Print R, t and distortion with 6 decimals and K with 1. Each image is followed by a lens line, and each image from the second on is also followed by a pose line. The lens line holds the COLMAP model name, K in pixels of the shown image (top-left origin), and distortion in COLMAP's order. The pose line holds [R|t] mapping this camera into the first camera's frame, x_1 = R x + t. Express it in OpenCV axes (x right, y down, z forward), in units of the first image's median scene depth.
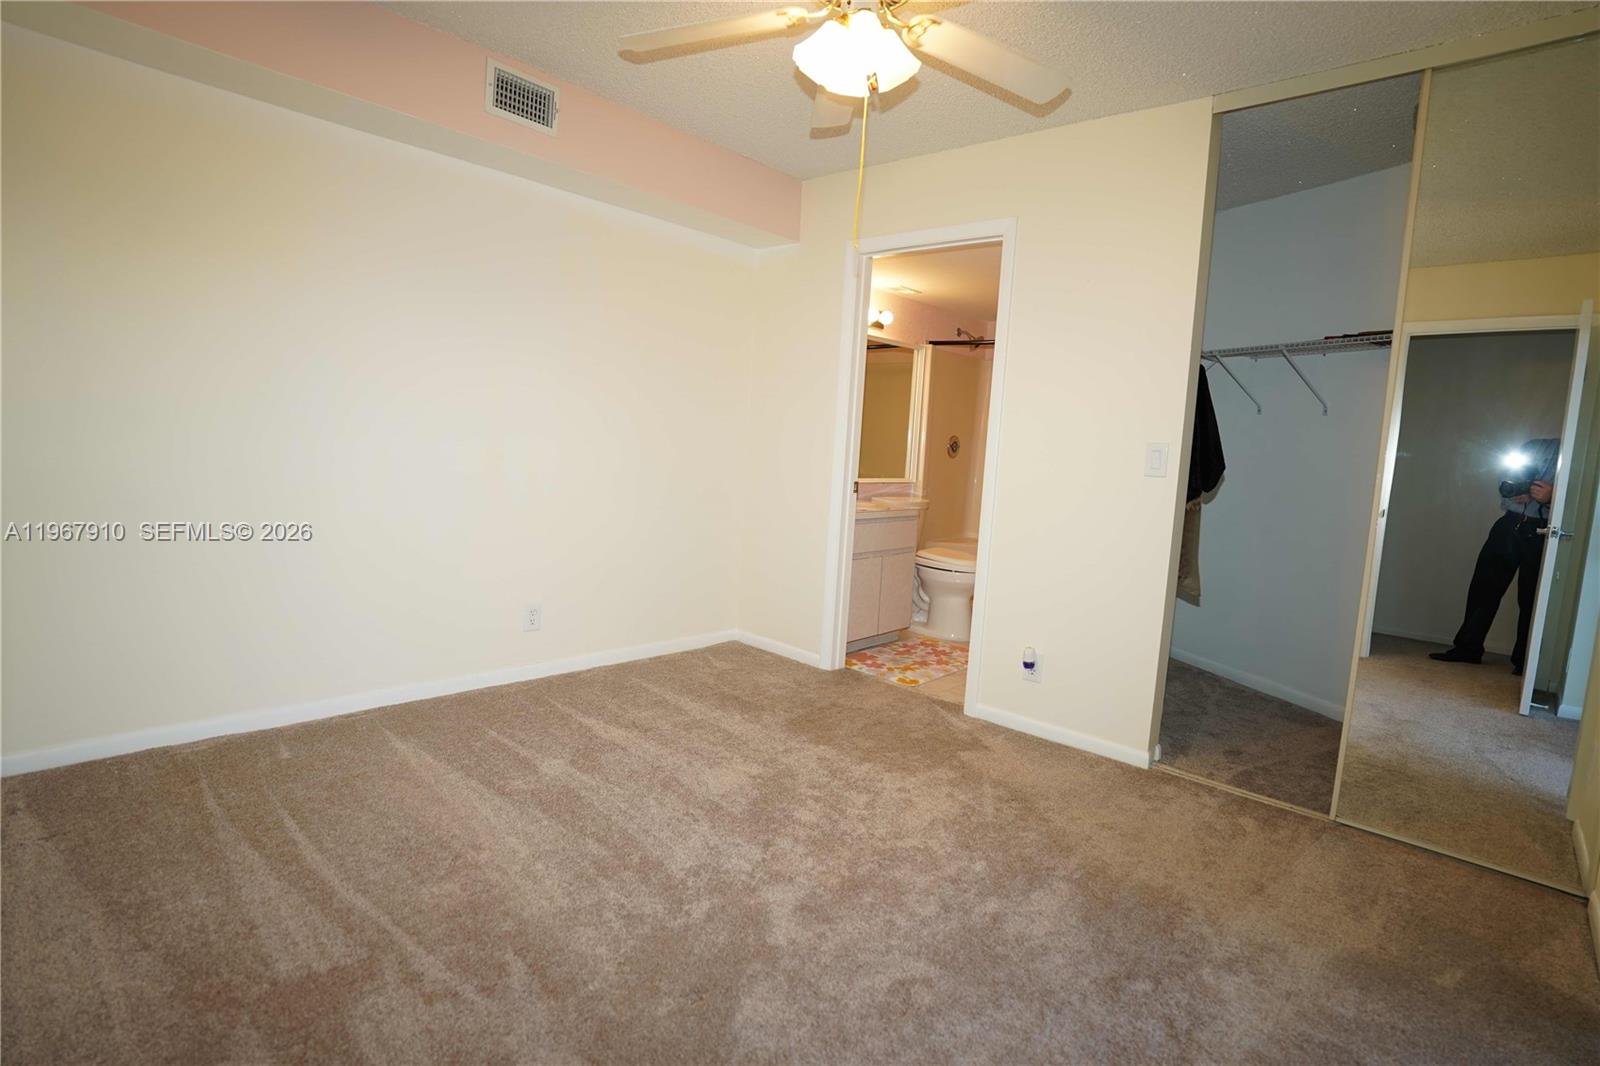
lens RADIAL K [[801.2, 0, 800.0], [0, 801.2, 533.0], [0, 0, 1]] dist [0.000180, -0.000001]
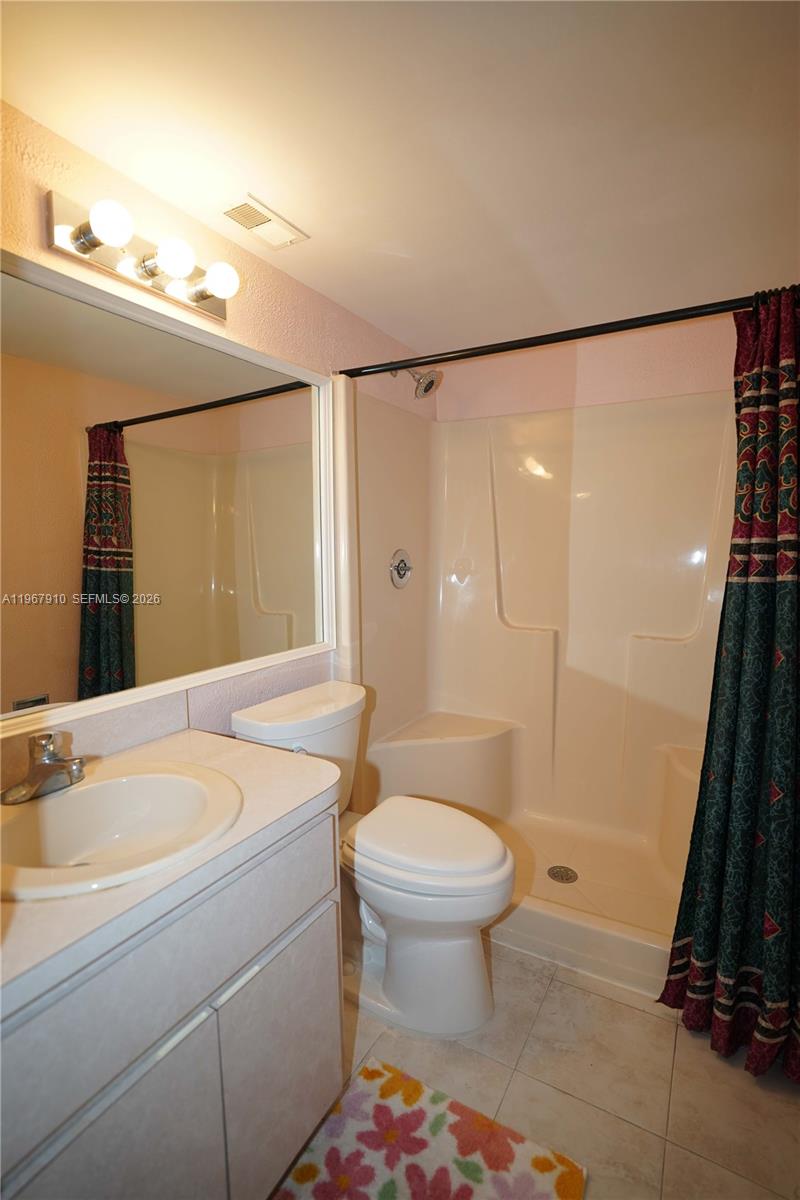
lens RADIAL K [[584.4, 0, 400.0], [0, 584.4, 600.0], [0, 0, 1]] dist [0.001023, -0.000023]
pose [[0.970860, -0.082265, 0.225087, 0.103256], [0.084594, 0.996415, -0.000707, -0.090601], [-0.224222, 0.019727, 0.974338, 0.636244]]
